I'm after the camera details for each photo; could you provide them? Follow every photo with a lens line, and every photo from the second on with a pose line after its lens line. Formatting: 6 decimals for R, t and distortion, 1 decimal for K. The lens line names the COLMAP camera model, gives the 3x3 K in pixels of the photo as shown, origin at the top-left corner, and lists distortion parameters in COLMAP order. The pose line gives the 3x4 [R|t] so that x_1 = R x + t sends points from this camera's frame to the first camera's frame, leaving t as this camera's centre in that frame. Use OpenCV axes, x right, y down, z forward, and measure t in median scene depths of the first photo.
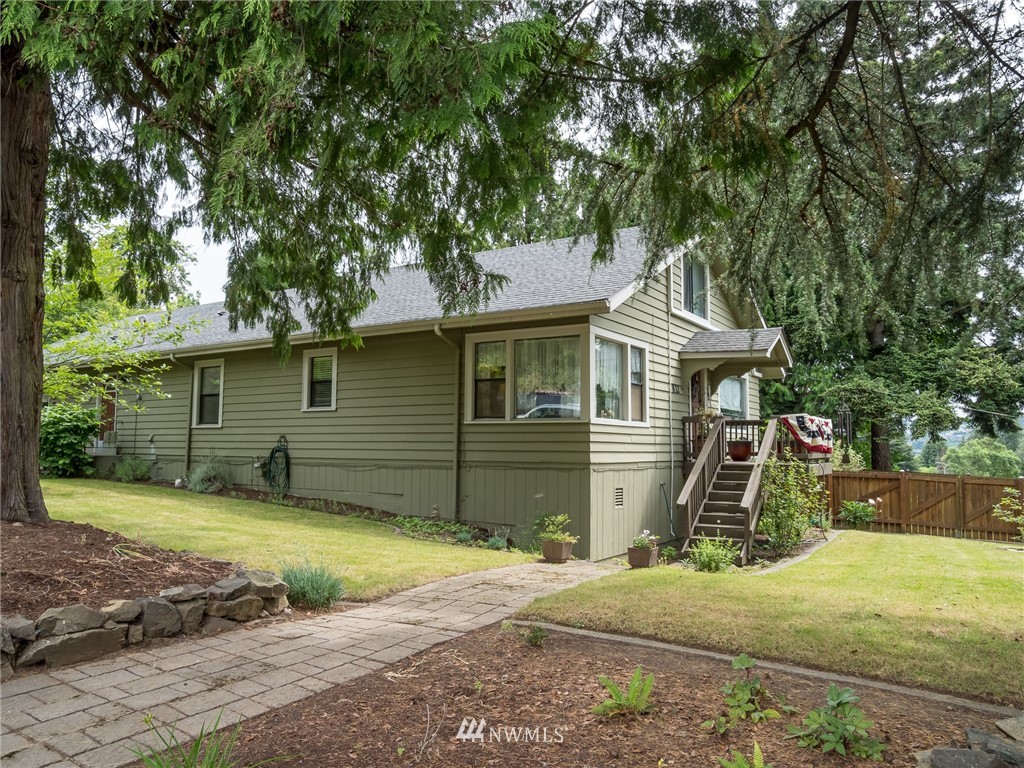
lens RADIAL K [[722.1, 0, 511.3], [0, 722.1, 384.1], [0, 0, 1]] dist [-0.002257, -0.000787]
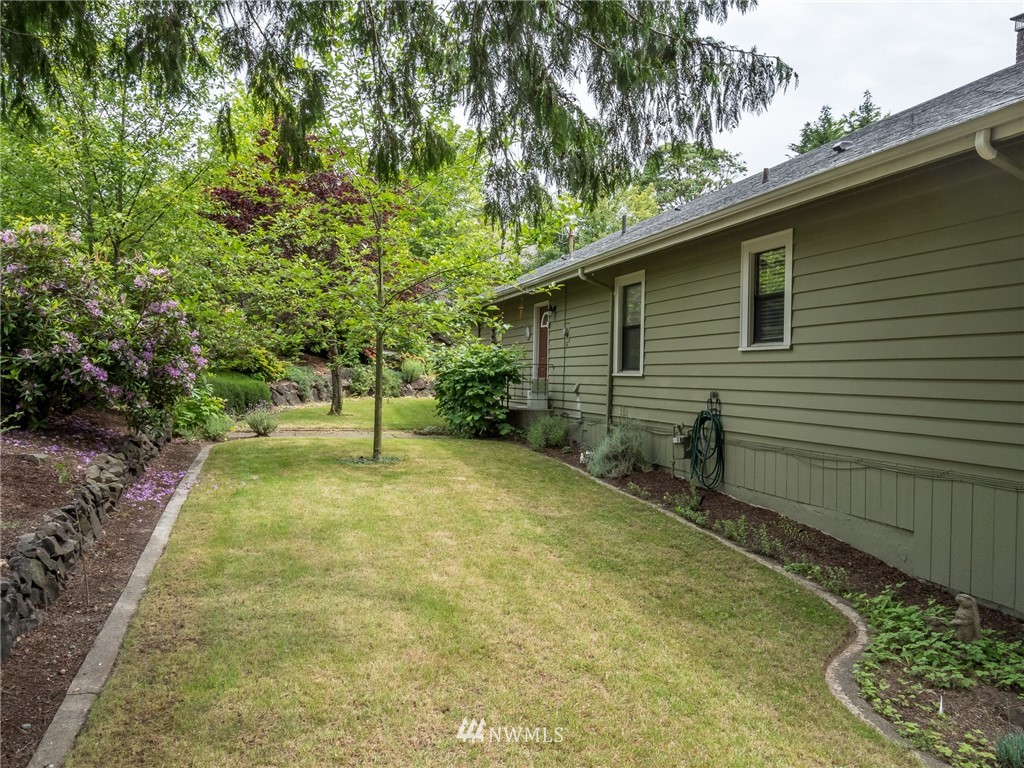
lens RADIAL K [[829.1, 0, 509.8], [0, 829.1, 382.6], [0, 0, 1]] dist [-0.011559, -0.009544]
pose [[0.756243, 0.012740, -0.654166, -0.001297], [0.042928, 0.996690, 0.069037, 0.009555], [0.652881, -0.080291, 0.753193, 0.382826]]
